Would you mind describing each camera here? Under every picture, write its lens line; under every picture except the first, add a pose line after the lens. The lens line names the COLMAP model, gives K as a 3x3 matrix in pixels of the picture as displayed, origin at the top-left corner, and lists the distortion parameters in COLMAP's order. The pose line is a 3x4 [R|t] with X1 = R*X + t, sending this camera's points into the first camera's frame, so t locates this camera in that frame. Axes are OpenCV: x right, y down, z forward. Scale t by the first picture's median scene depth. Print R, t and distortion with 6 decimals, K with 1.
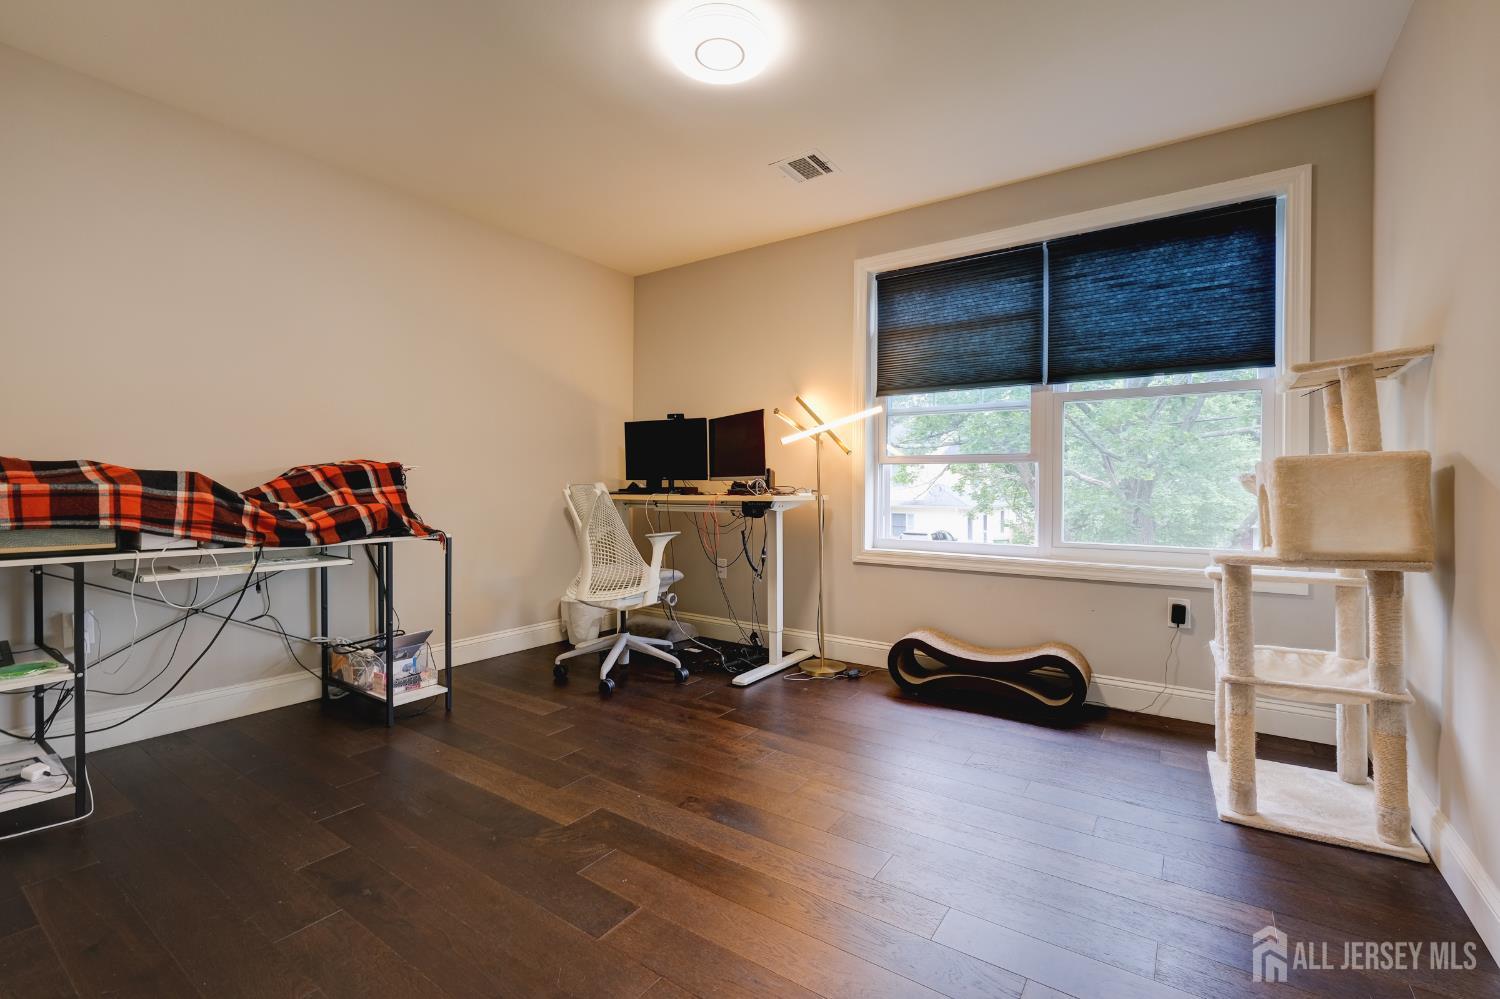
lens RADIAL K [[669.1, 0, 765.8], [0, 669.1, 492.0], [0, 0, 1]] dist [-0.003308, -0.000244]
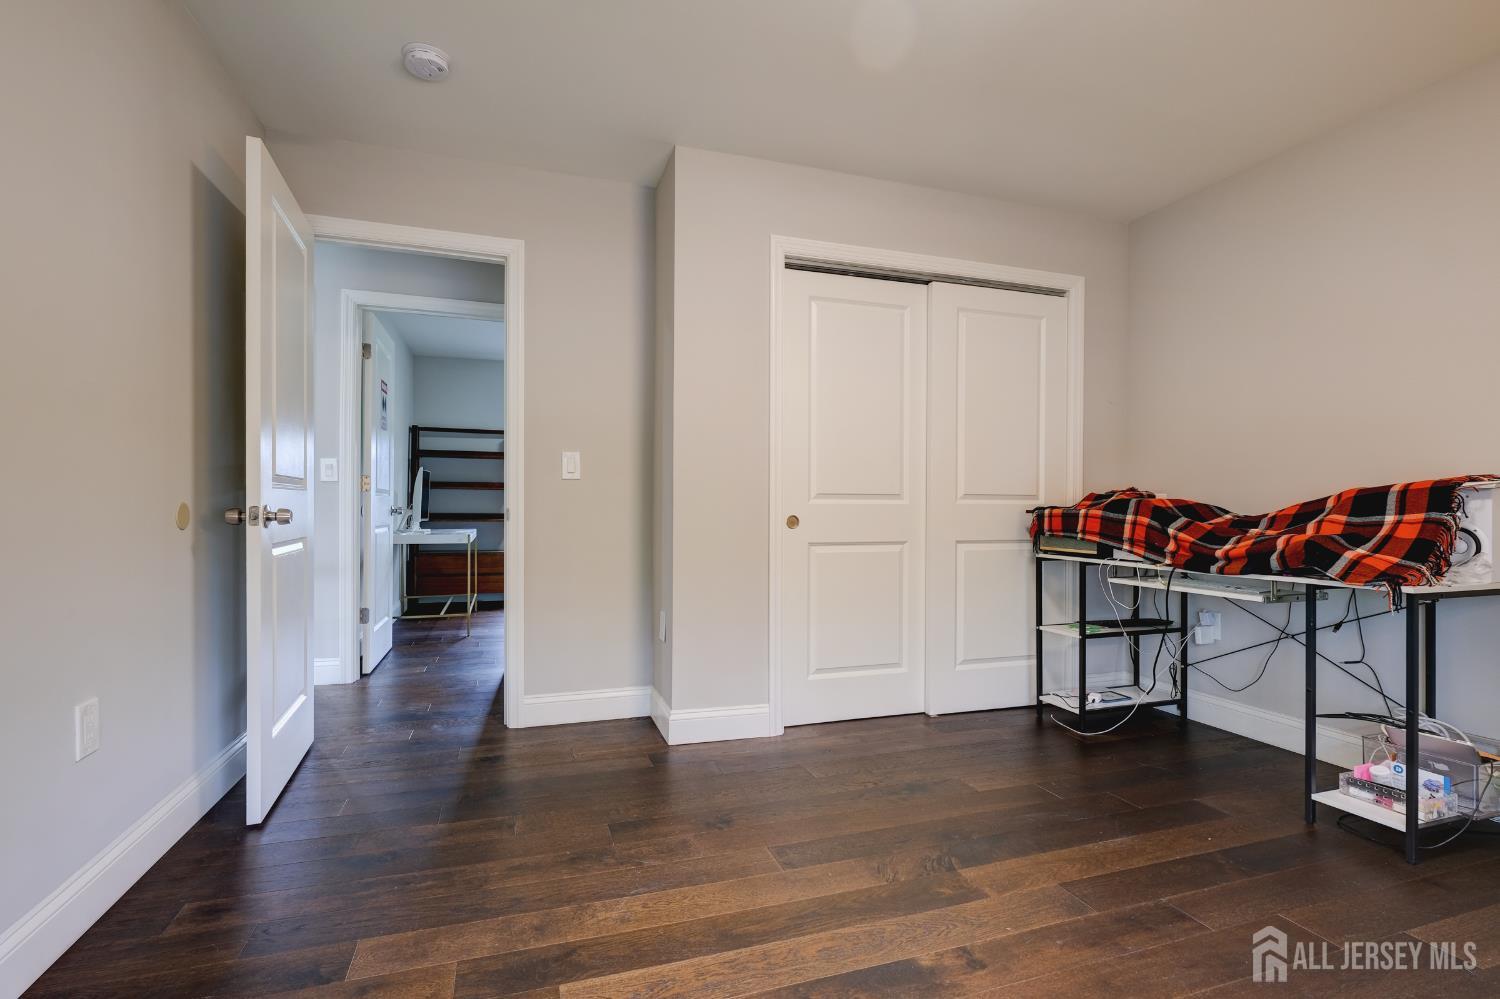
lens RADIAL K [[669.1, 0, 751.0], [0, 669.1, 509.5], [0, 0, 1]] dist [-0.003308, -0.000244]
pose [[-0.598354, -0.005528, -0.801213, 0.566290], [-0.017777, 0.999822, 0.006378, -0.007021], [0.801035, 0.018059, -0.598345, 1.187833]]
